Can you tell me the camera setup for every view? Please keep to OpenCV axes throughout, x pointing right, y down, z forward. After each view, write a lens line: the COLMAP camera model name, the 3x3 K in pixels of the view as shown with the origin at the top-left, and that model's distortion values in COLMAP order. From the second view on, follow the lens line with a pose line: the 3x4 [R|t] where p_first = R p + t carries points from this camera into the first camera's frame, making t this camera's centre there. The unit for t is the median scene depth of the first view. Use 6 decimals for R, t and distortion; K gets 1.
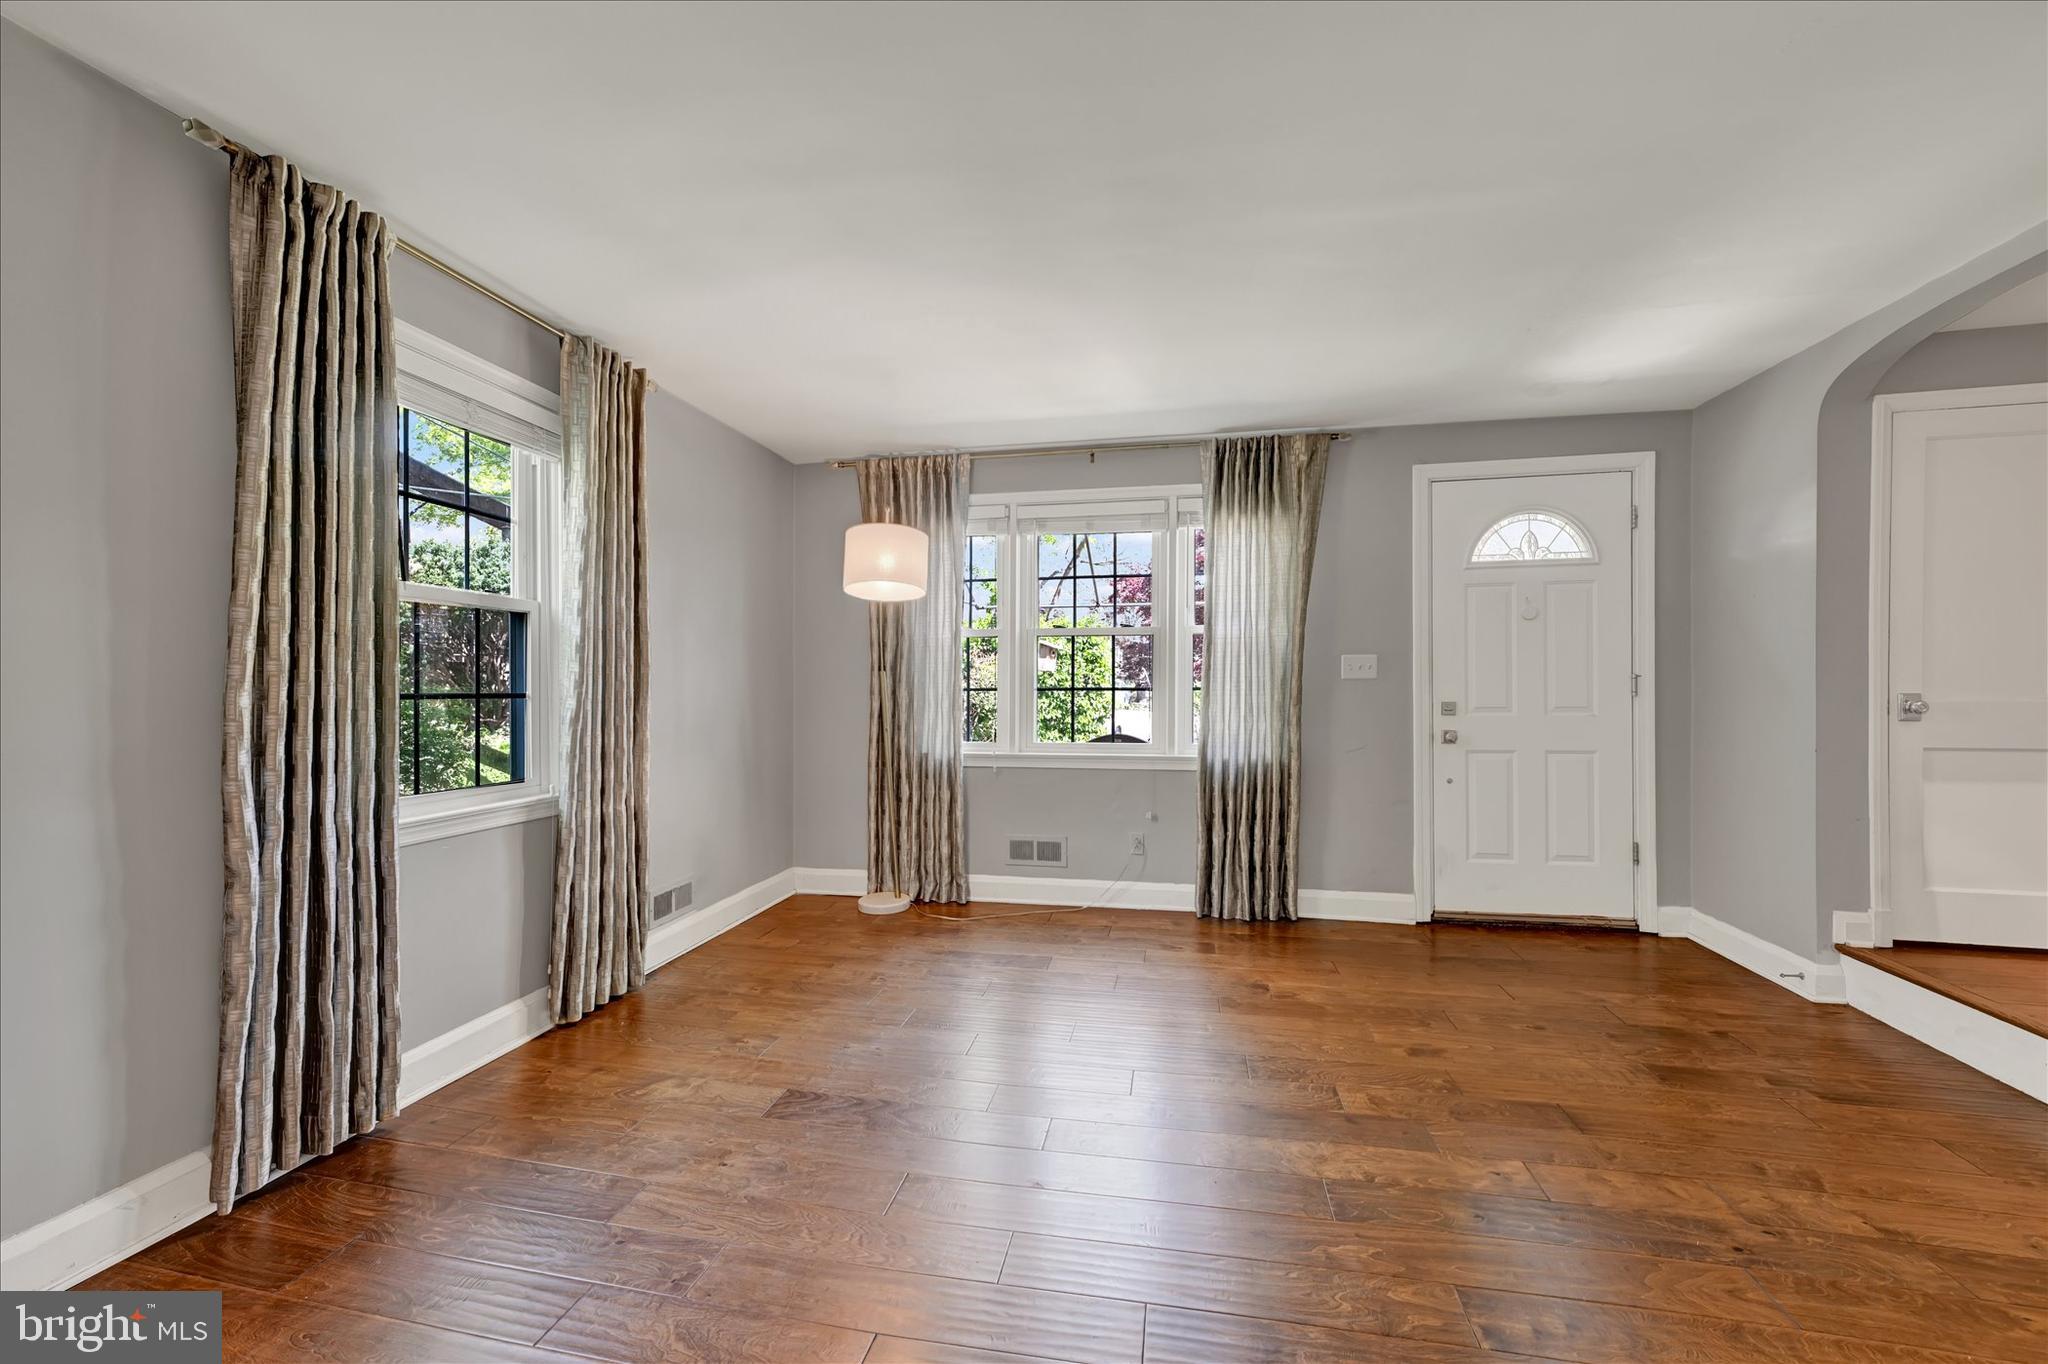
lens RADIAL K [[804.2, 0, 1028.9], [0, 804.2, 665.4], [0, 0, 1]] dist [-0.000751, 0.000011]
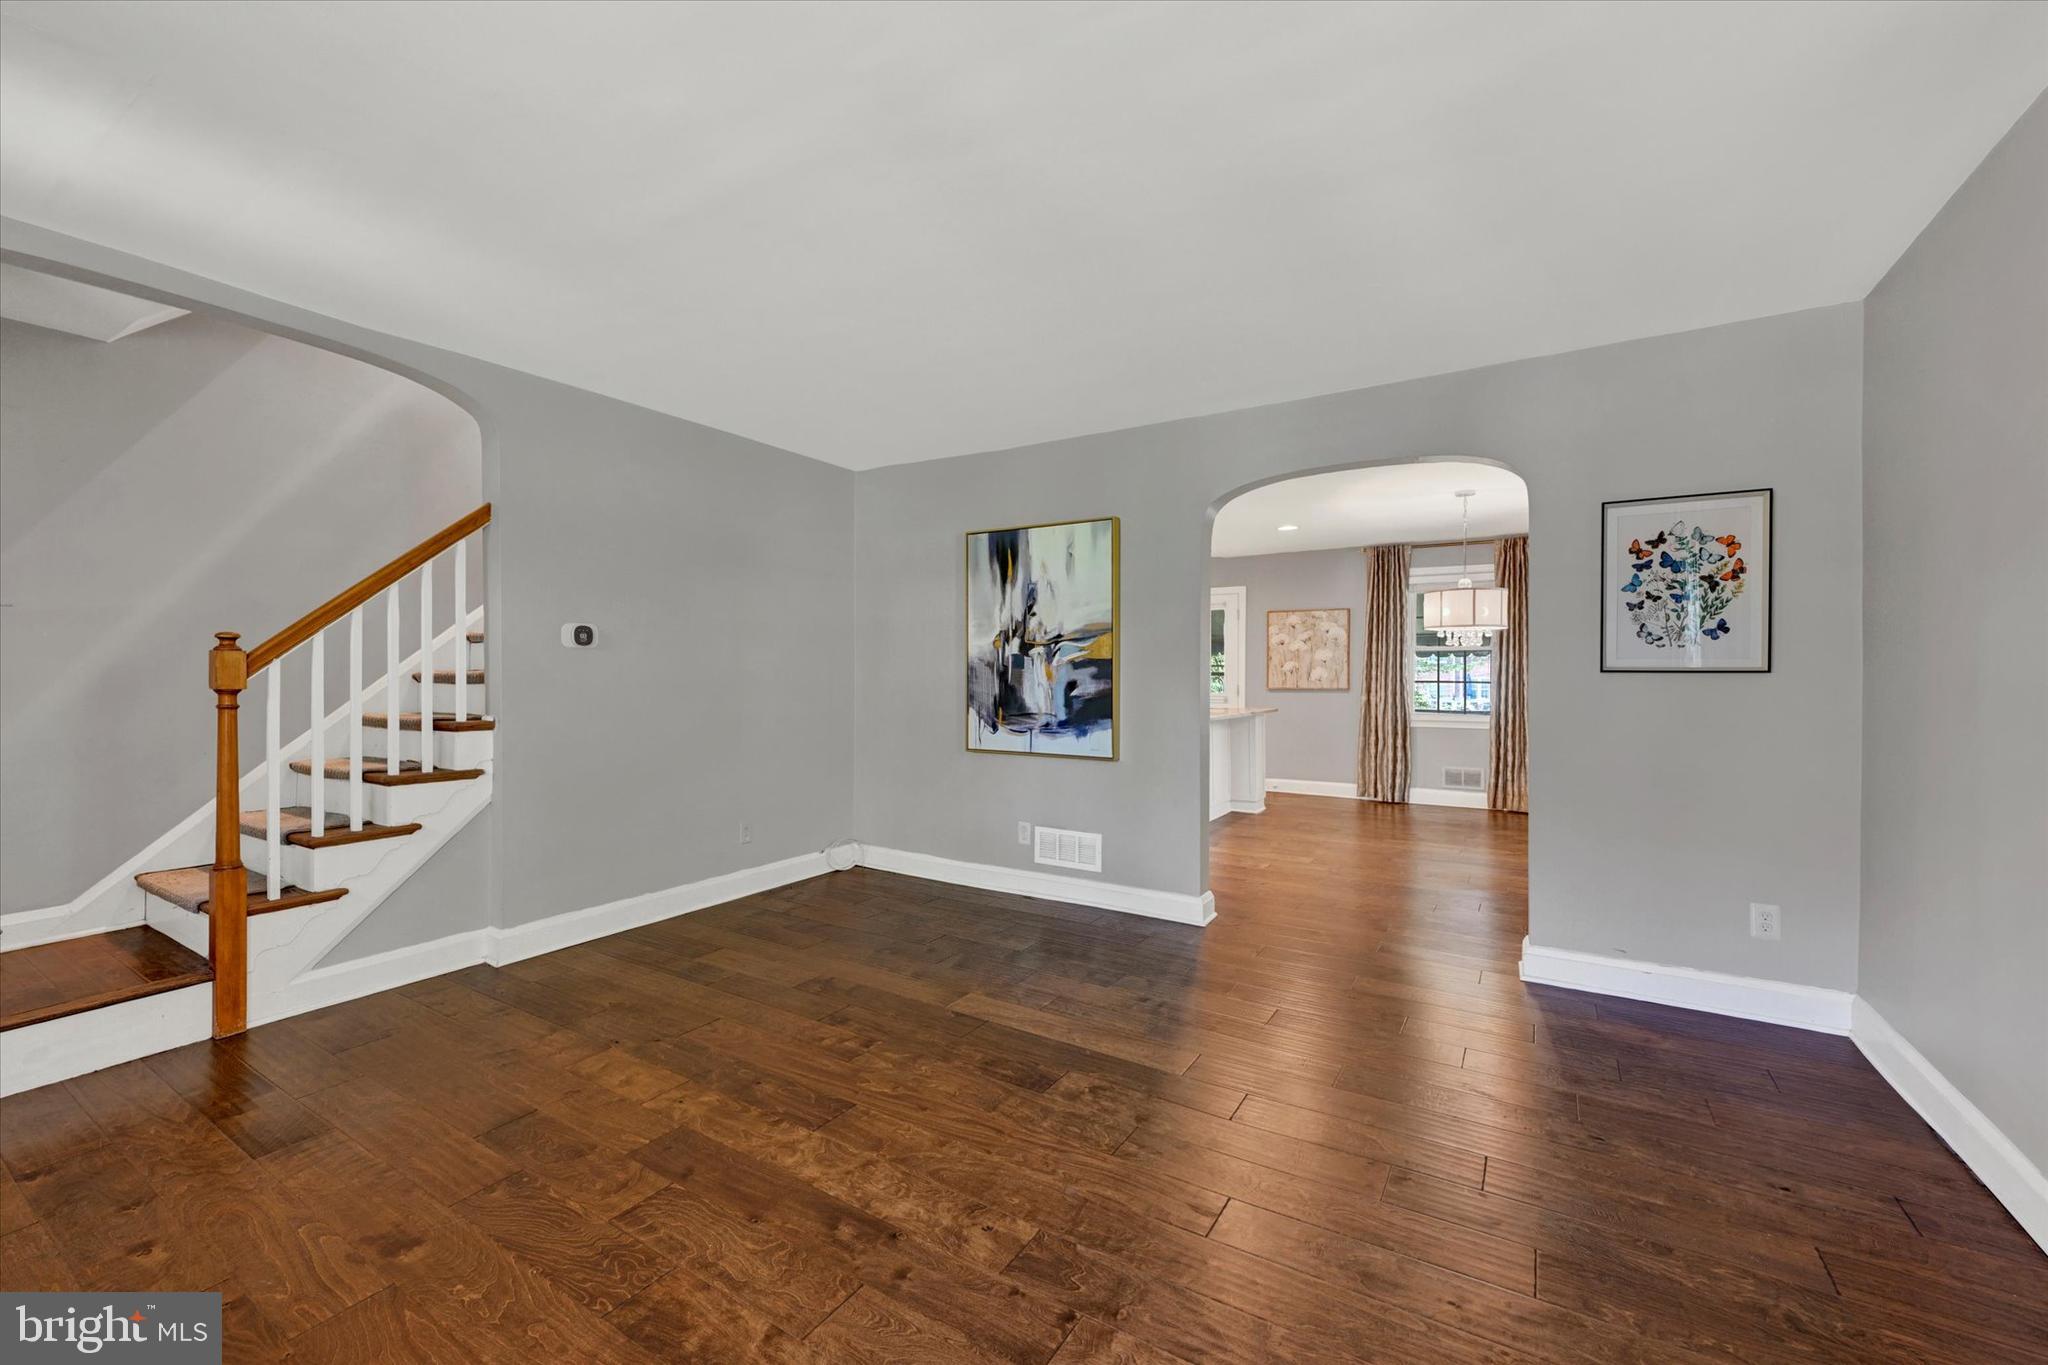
lens RADIAL K [[827.4, 0, 1024.0], [0, 827.4, 682.5], [0, 0, 1]] dist [0.106574, 0.000021]
pose [[-0.924894, -0.010812, 0.380072, -0.321325], [-0.013566, 0.999898, -0.004567, 0.041550], [-0.379984, -0.009380, -0.924946, 1.957302]]
